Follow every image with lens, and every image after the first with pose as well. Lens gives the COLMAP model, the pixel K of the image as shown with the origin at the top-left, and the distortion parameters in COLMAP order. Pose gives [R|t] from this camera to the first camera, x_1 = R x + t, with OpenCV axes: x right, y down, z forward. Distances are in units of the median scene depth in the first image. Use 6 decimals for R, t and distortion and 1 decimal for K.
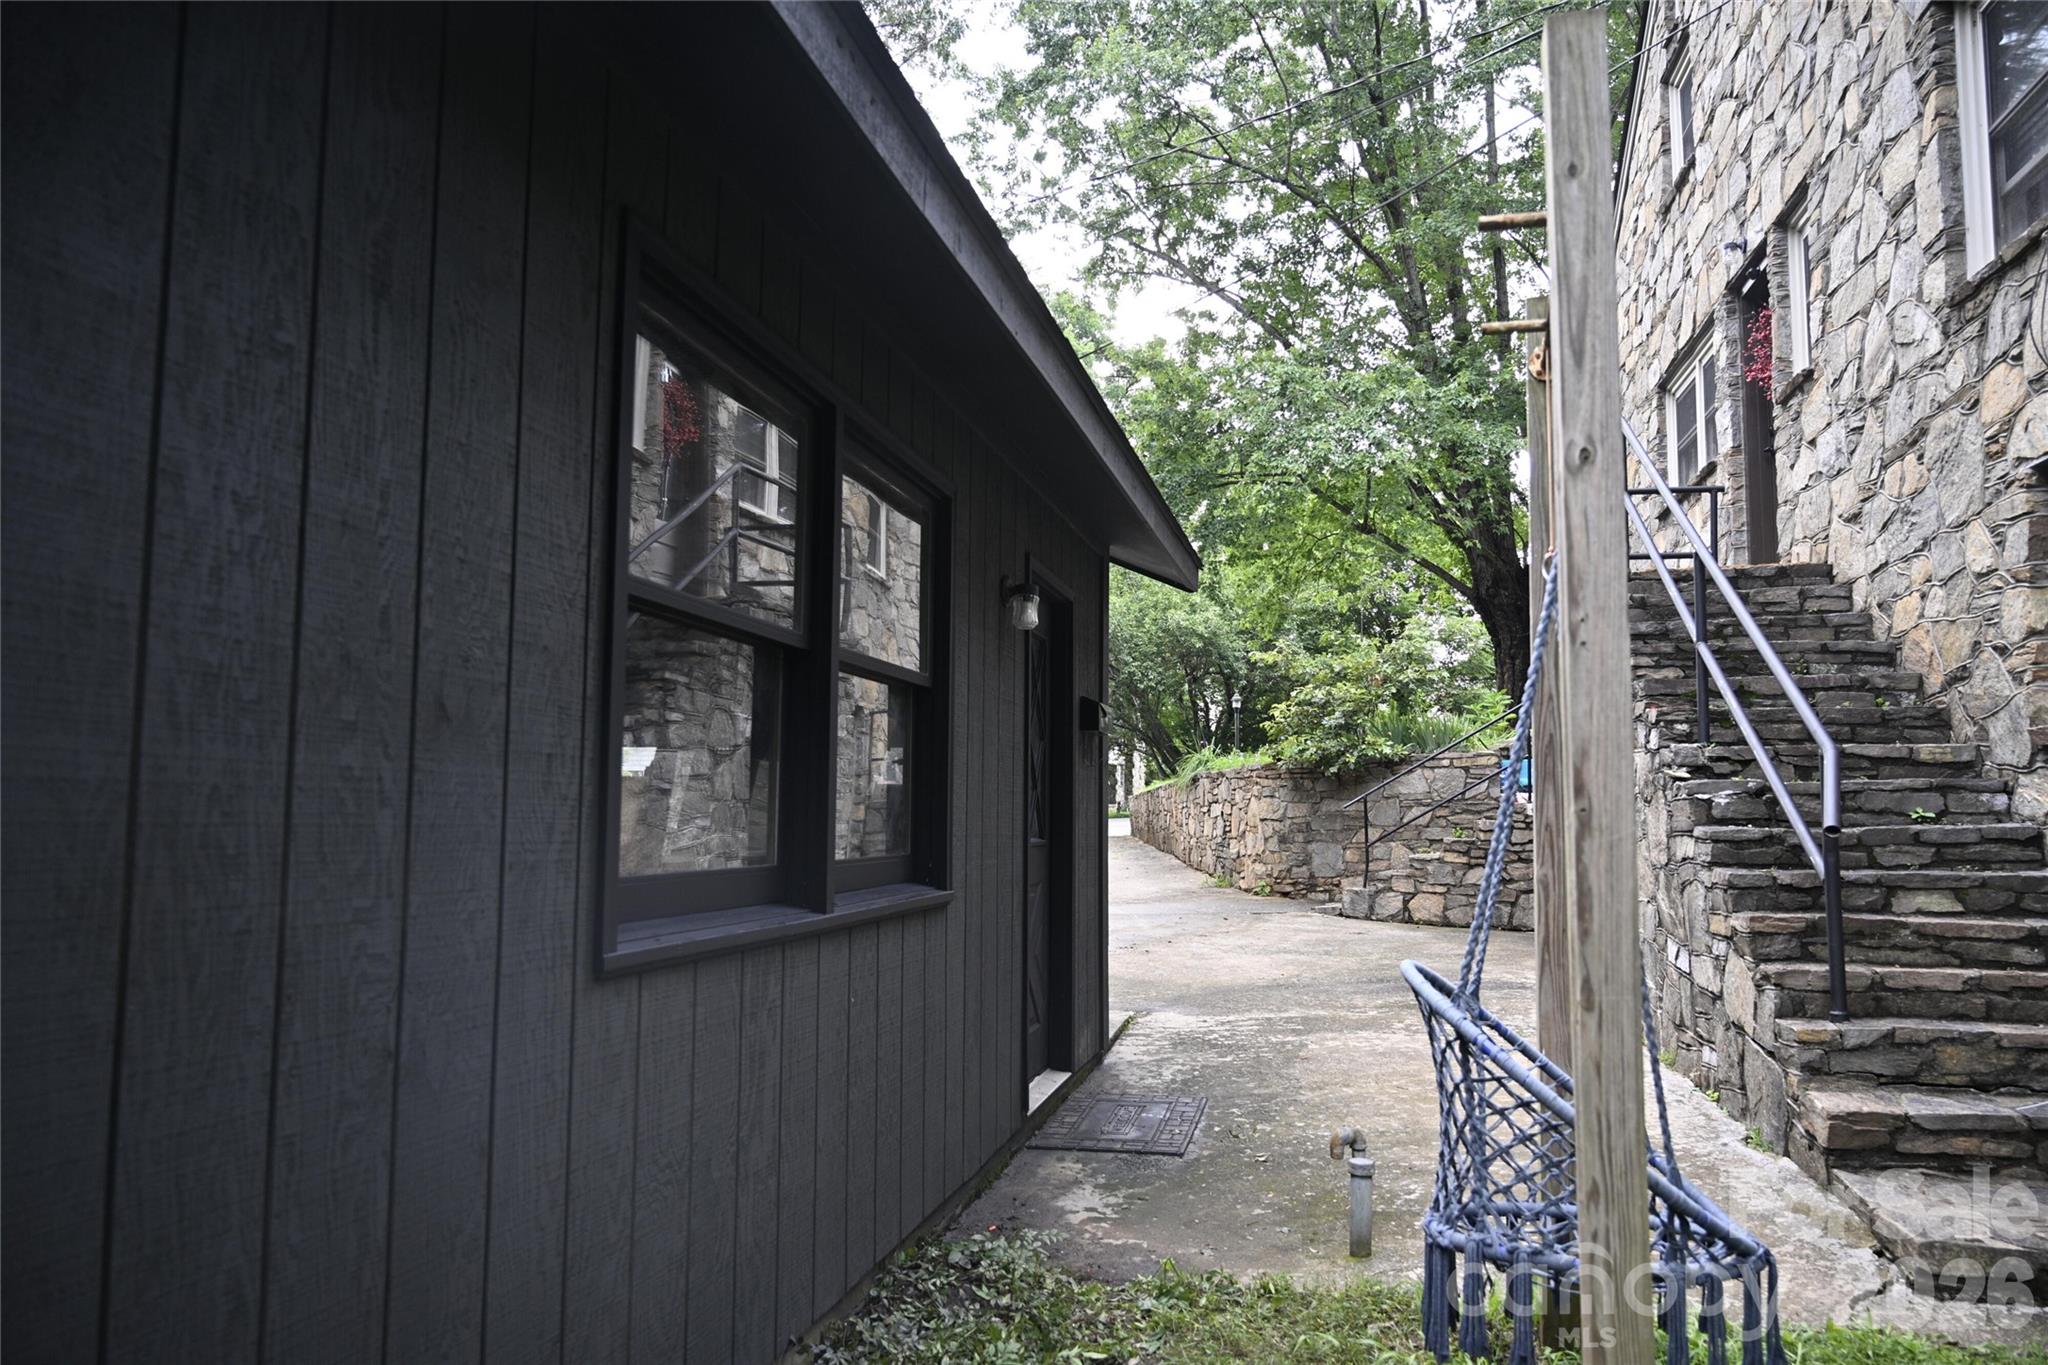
lens RADIAL K [[1355.8, 0, 1016.0], [0, 1355.8, 684.7], [0, 0, 1]] dist [-0.010879, -0.000647]
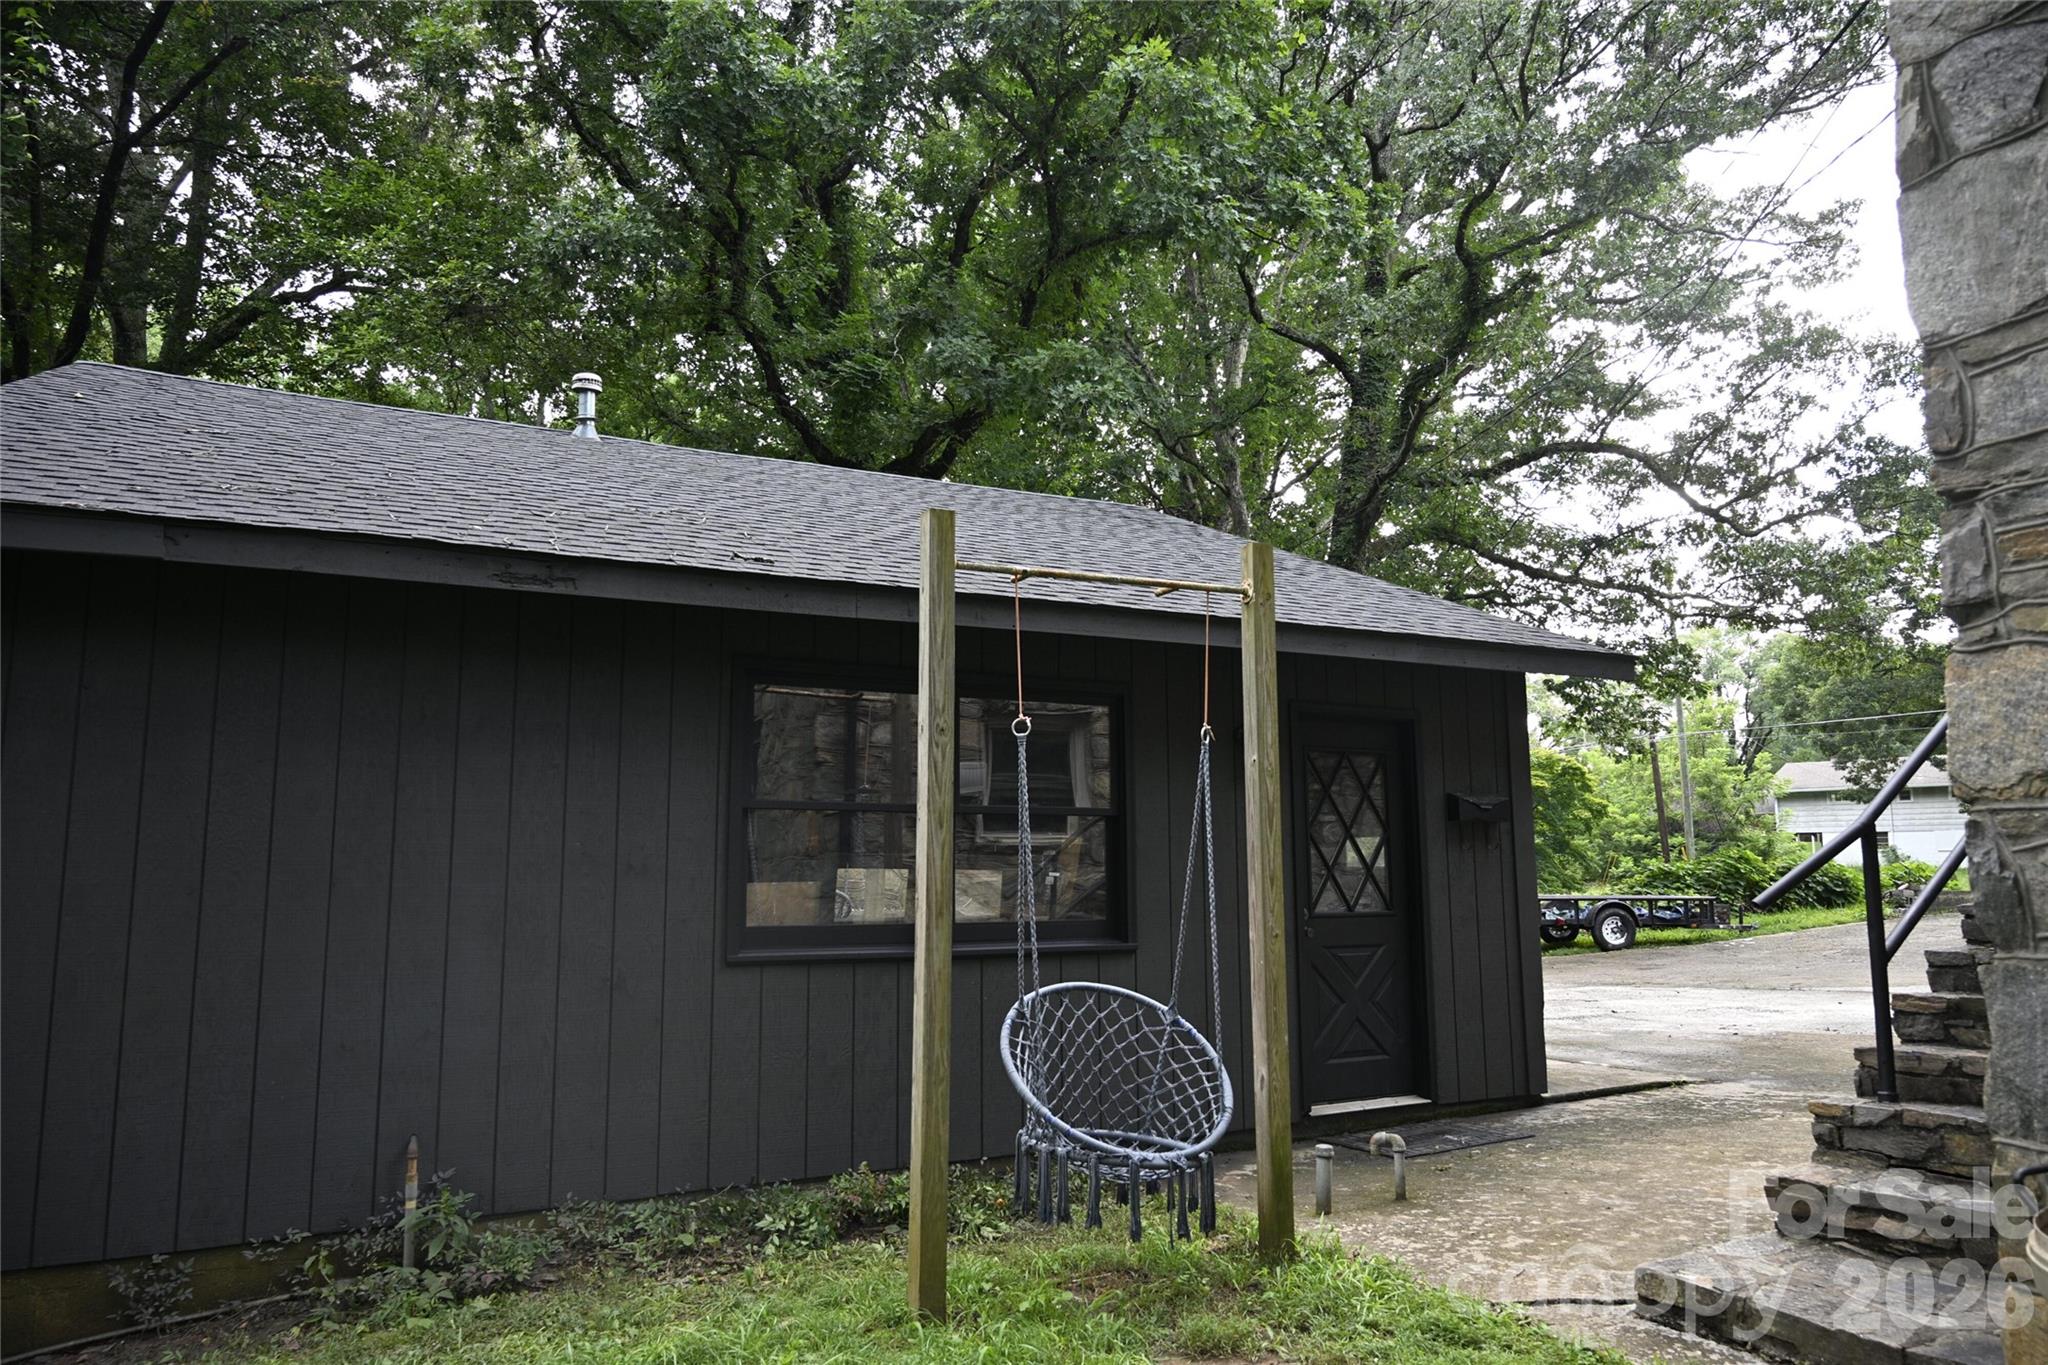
lens RADIAL K [[1355.8, 0, 1016.0], [0, 1355.8, 684.7], [0, 0, 1]] dist [-0.010879, -0.000647]
pose [[0.643889, -0.122513, -0.755247, 0.872588], [0.084600, 0.992445, -0.088864, -0.015611], [0.760427, -0.006675, 0.649389, -0.102596]]
